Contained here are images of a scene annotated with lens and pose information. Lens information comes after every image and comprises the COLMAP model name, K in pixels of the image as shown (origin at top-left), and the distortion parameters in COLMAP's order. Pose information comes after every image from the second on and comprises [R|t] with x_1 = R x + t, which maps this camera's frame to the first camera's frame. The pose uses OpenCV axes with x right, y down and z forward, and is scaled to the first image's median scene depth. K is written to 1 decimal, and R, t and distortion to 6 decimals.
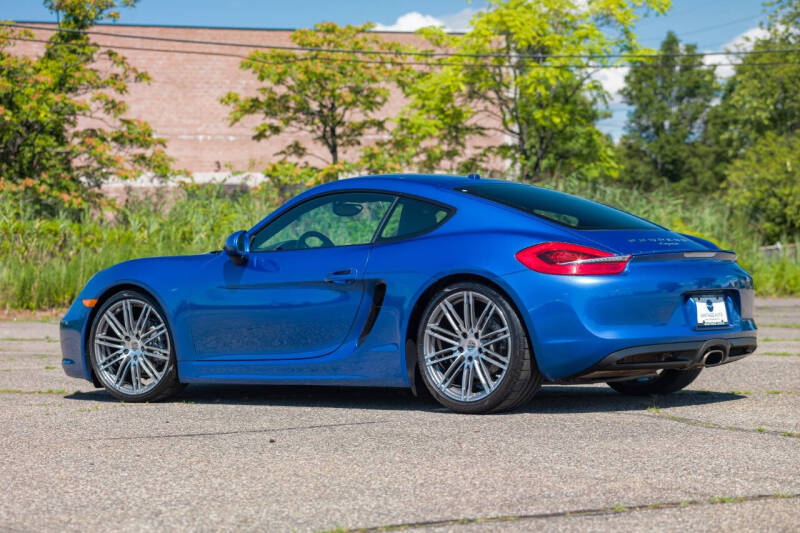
lens RADIAL K [[3306.2, 0, 400.0], [0, 3306.2, 266.5], [0, 0, 1]] dist [-0.080824, 0.103601]
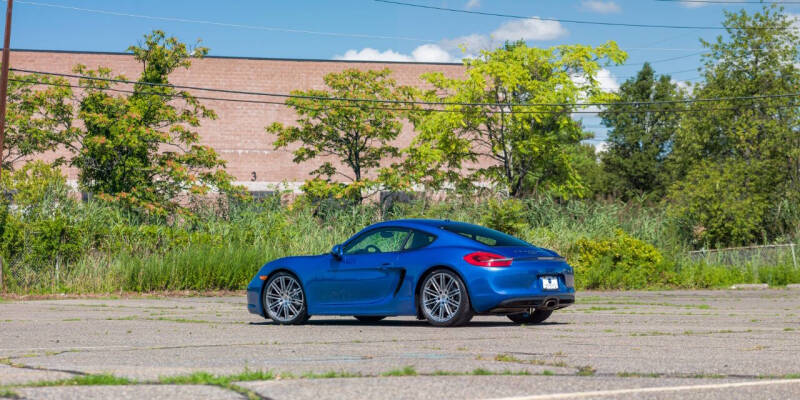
lens RADIAL K [[2907.9, 0, 400.0], [0, 2907.9, 200.0], [0, 0, 1]] dist [0.040776, 0.736541]
pose [[0.999933, 0.011126, -0.003051, -0.000358], [-0.011190, 0.999699, -0.021816, 0.000146], [0.002808, 0.021849, 0.999757, -0.121601]]
